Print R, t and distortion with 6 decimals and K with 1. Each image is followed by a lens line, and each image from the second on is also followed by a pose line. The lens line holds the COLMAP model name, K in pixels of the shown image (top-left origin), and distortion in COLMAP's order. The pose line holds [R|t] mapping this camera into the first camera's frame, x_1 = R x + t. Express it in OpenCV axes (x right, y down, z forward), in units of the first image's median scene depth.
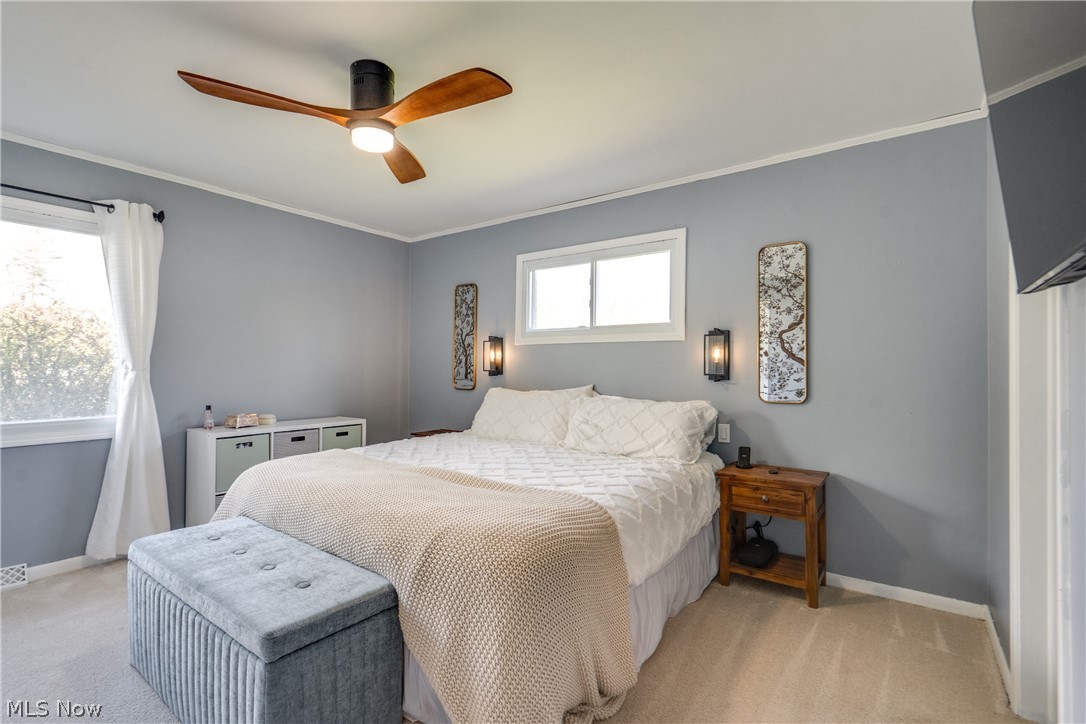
lens RADIAL K [[482.7, 0, 539.4], [0, 482.7, 365.6], [0, 0, 1]] dist [-0.003838, 0.000313]
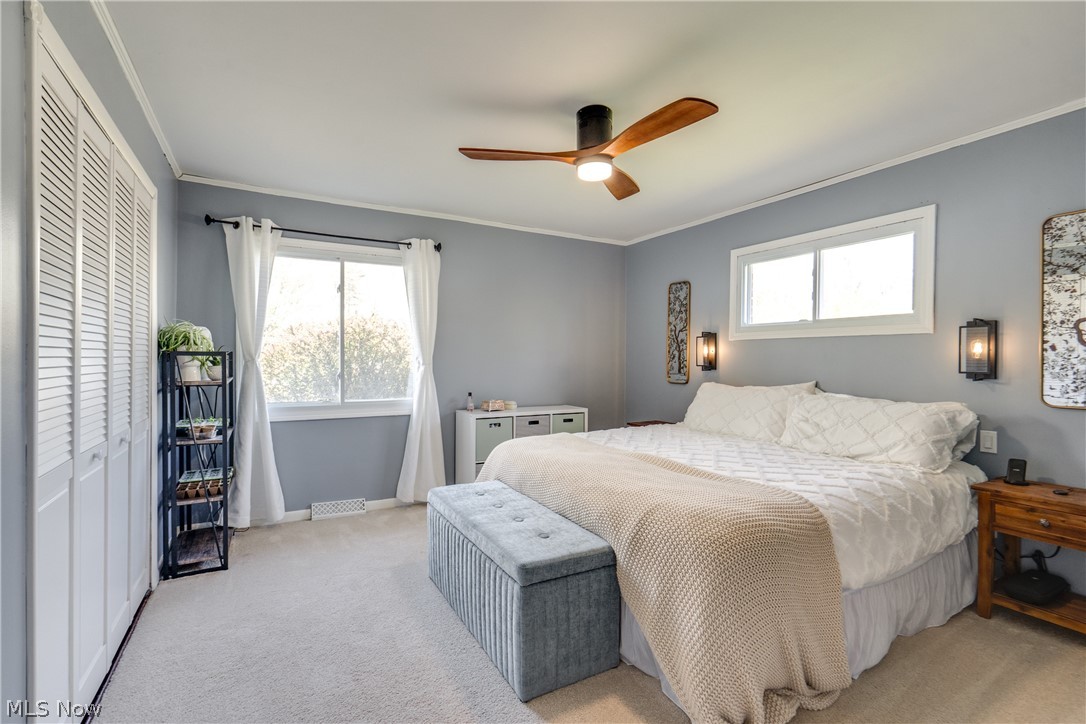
lens RADIAL K [[482.7, 0, 539.4], [0, 482.7, 365.6], [0, 0, 1]] dist [-0.003838, 0.000313]
pose [[0.904328, 0.003066, -0.426827, 0.030942], [0.004116, 0.999865, 0.015901, -0.011390], [0.426818, -0.016137, 0.904194, -0.109870]]
